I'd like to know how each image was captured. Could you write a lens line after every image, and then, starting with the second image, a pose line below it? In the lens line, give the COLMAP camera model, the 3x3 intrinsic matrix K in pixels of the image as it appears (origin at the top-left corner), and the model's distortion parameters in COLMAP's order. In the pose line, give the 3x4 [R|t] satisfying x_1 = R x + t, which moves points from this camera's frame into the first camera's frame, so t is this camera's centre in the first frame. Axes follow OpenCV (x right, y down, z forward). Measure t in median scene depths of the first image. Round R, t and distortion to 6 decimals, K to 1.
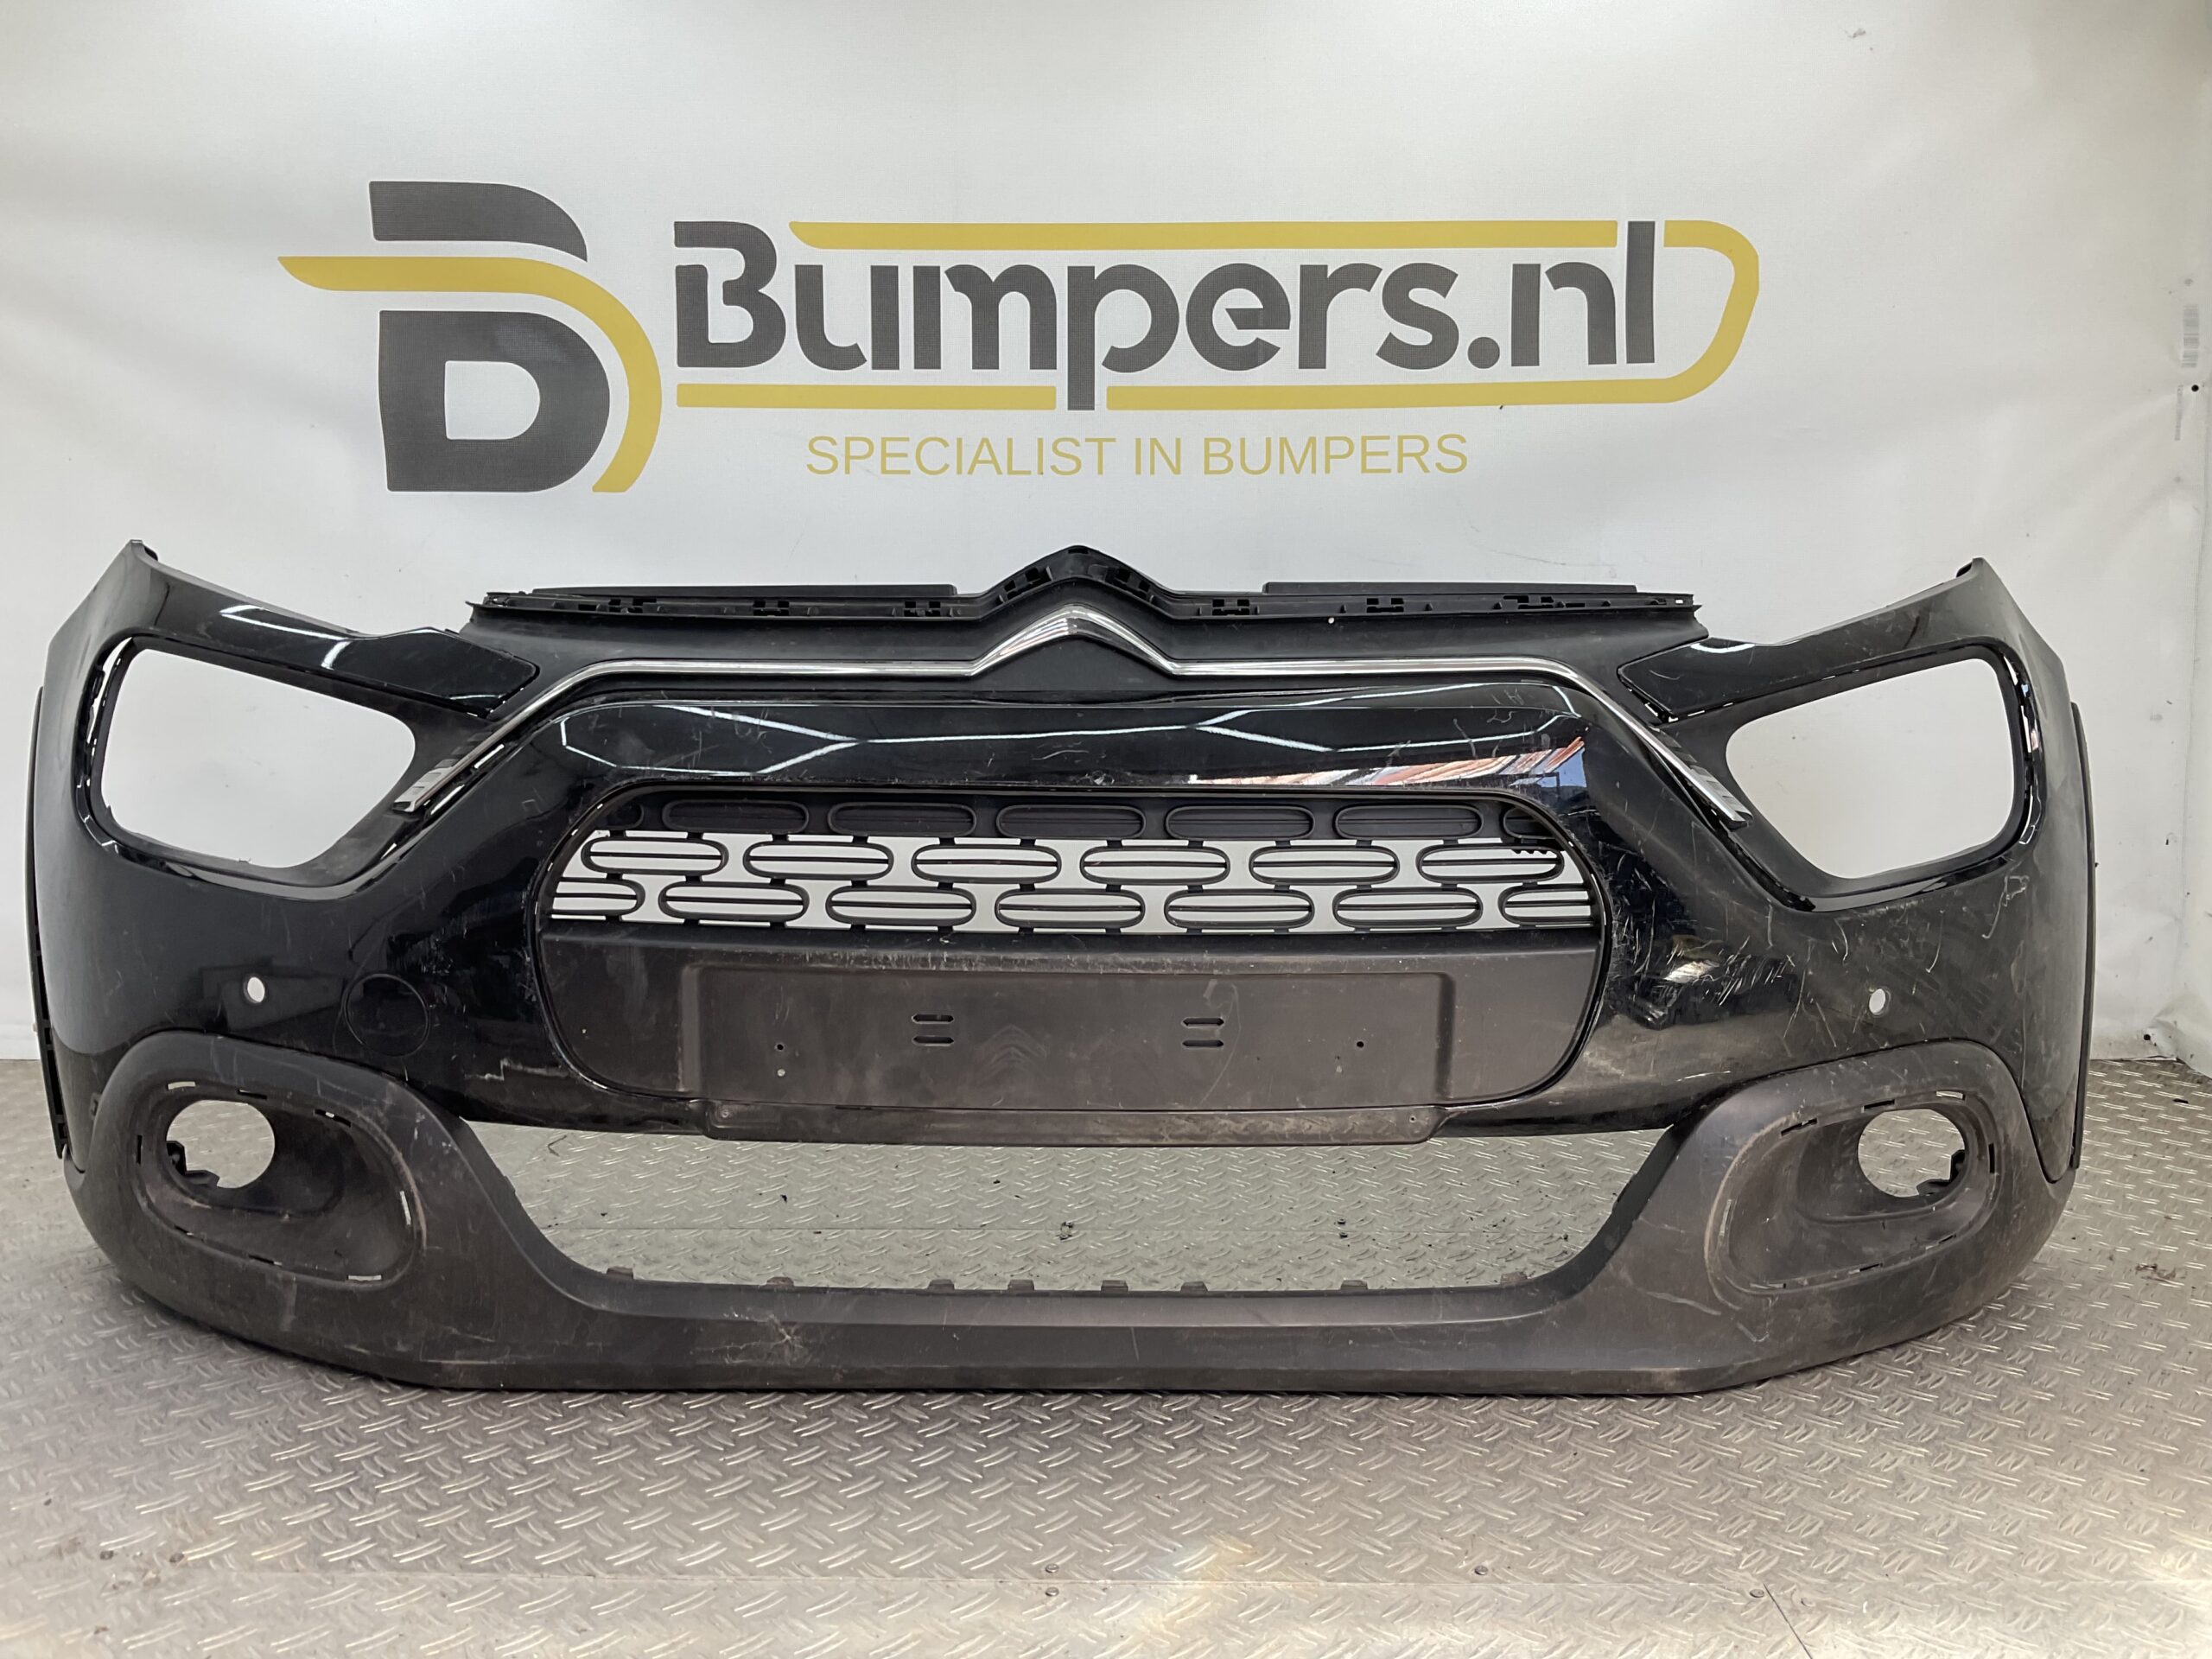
lens RADIAL K [[1872.3, 0, 1093.9], [0, 1872.3, 809.1], [0, 0, 1]] dist [0.079400, -0.148356]
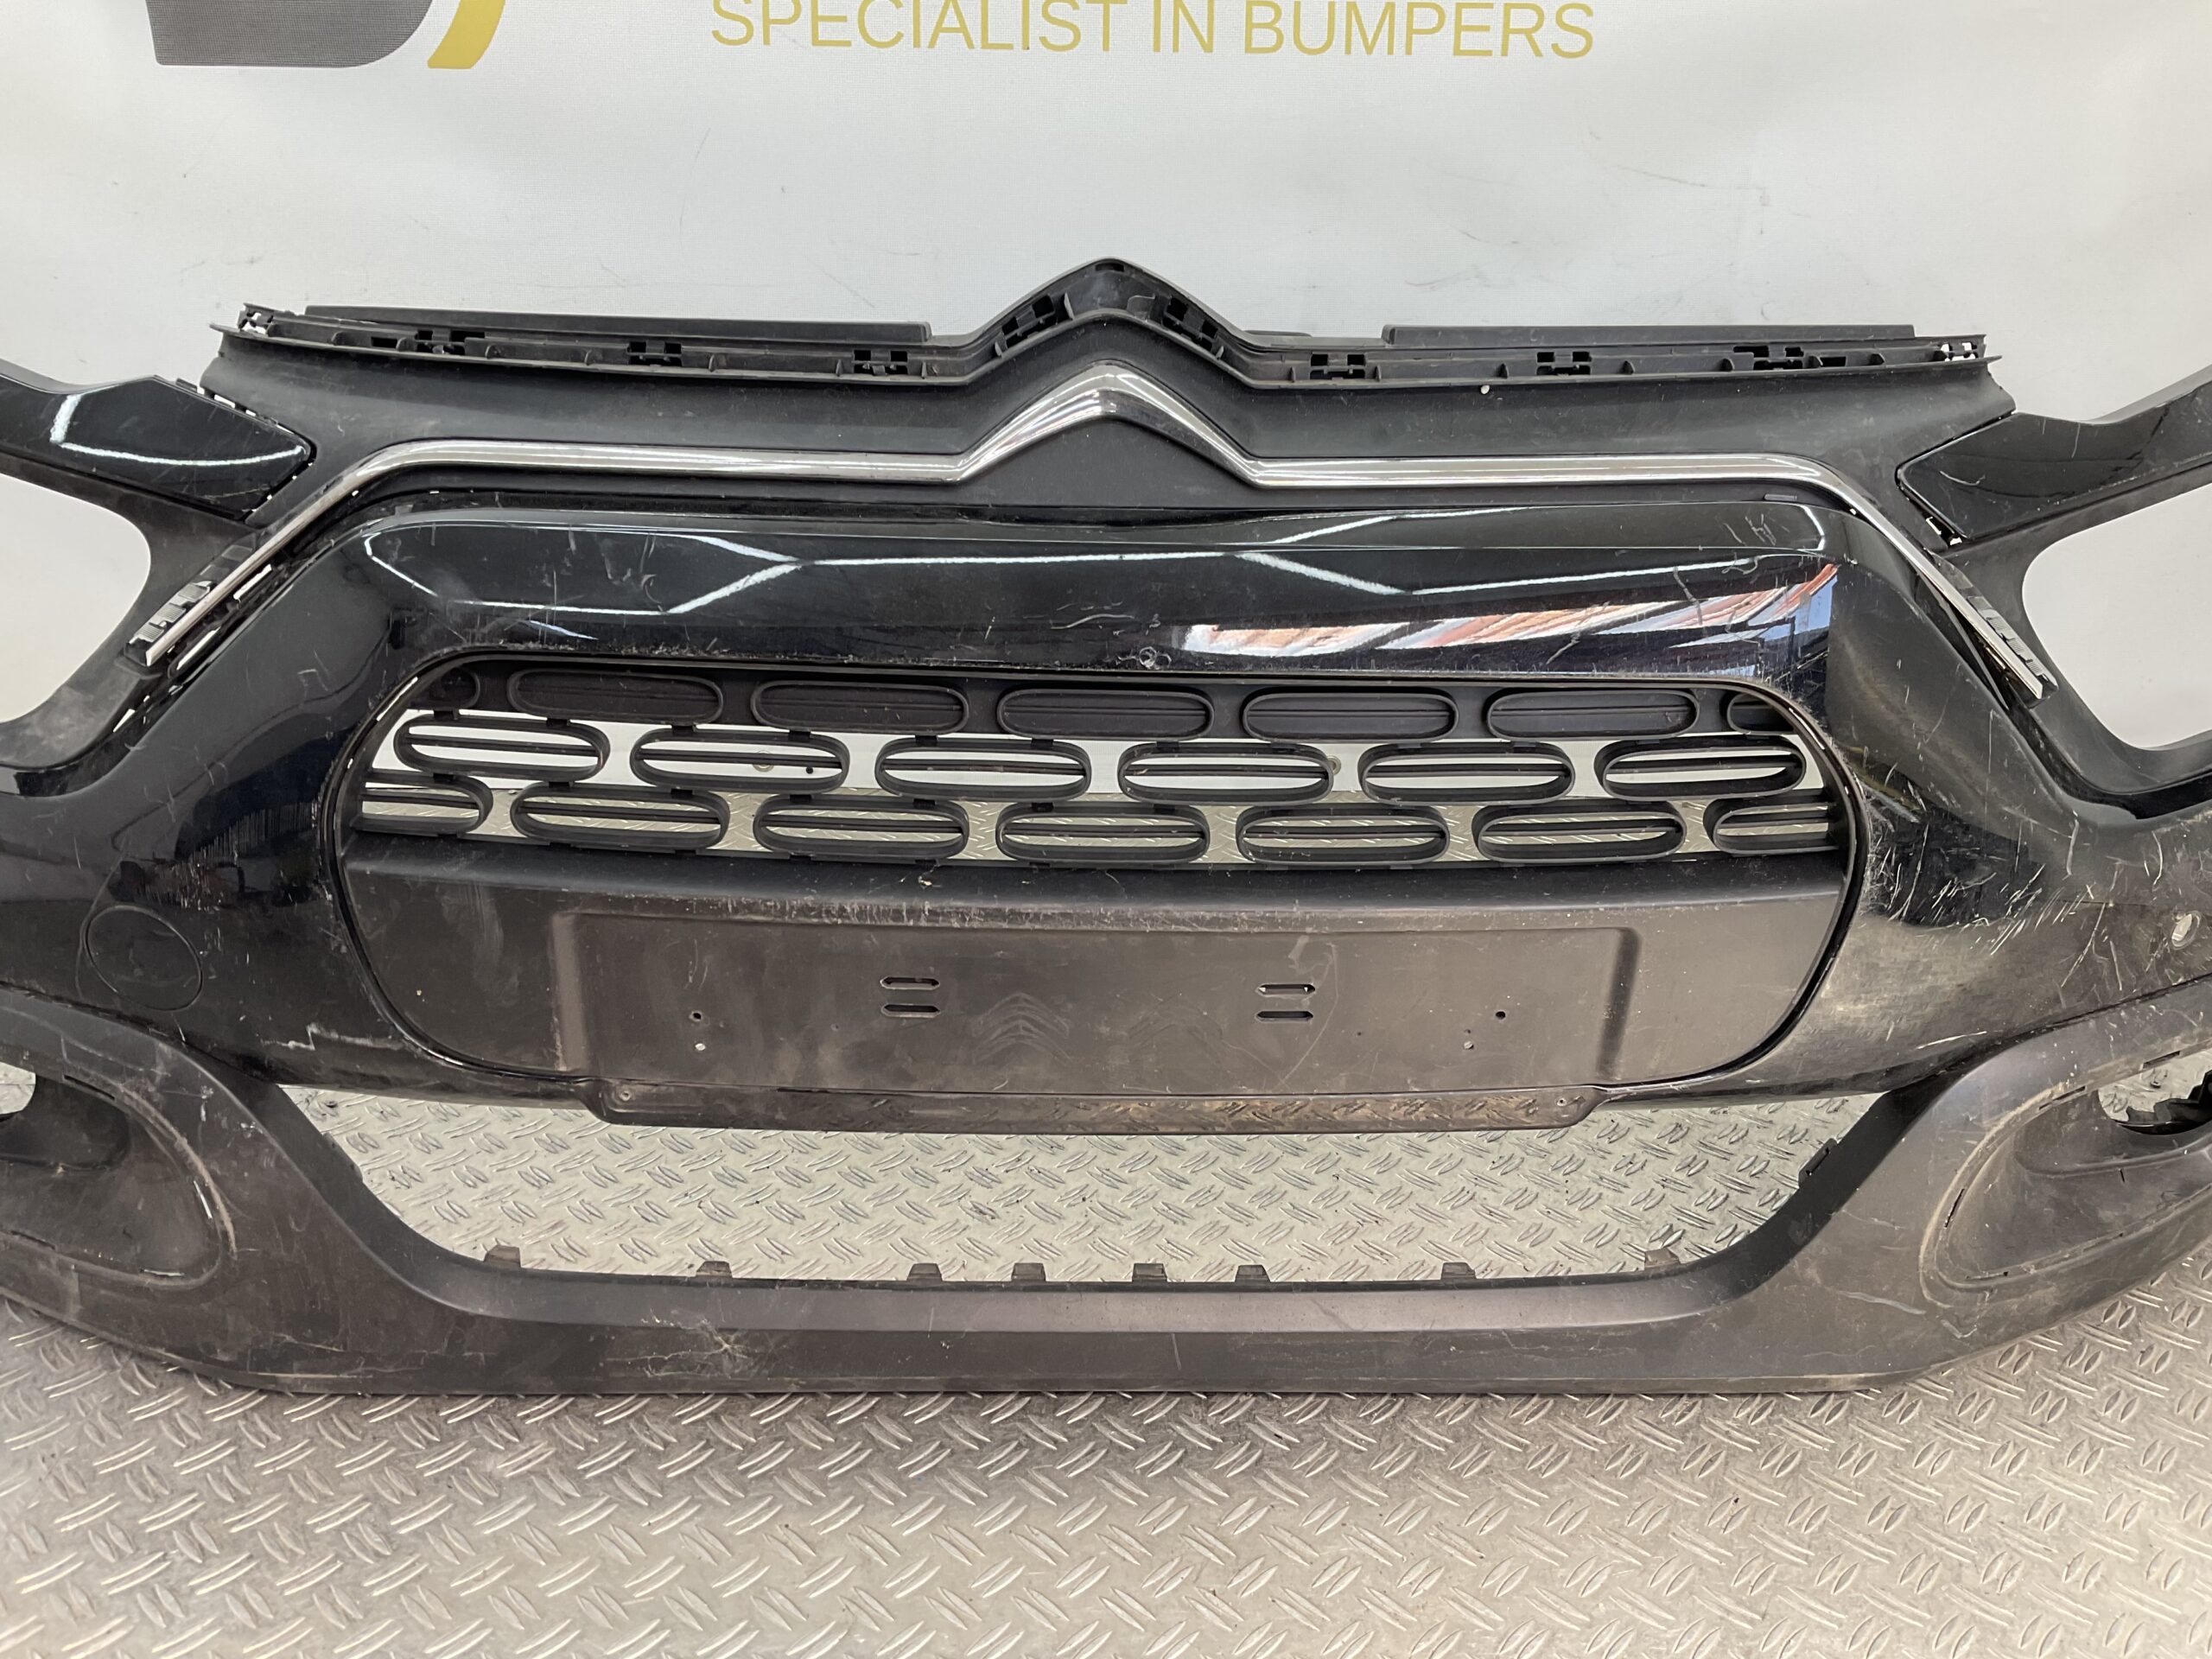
lens RADIAL K [[1872.3, 0, 1095.4], [0, 1872.3, 828.9], [0, 0, 1]] dist [0.079400, -0.148356]
pose [[0.999598, 0.003308, 0.028157, -0.034303], [-0.010792, 0.962797, 0.270011, -0.134618], [-0.026216, -0.270206, 0.962446, 0.313715]]
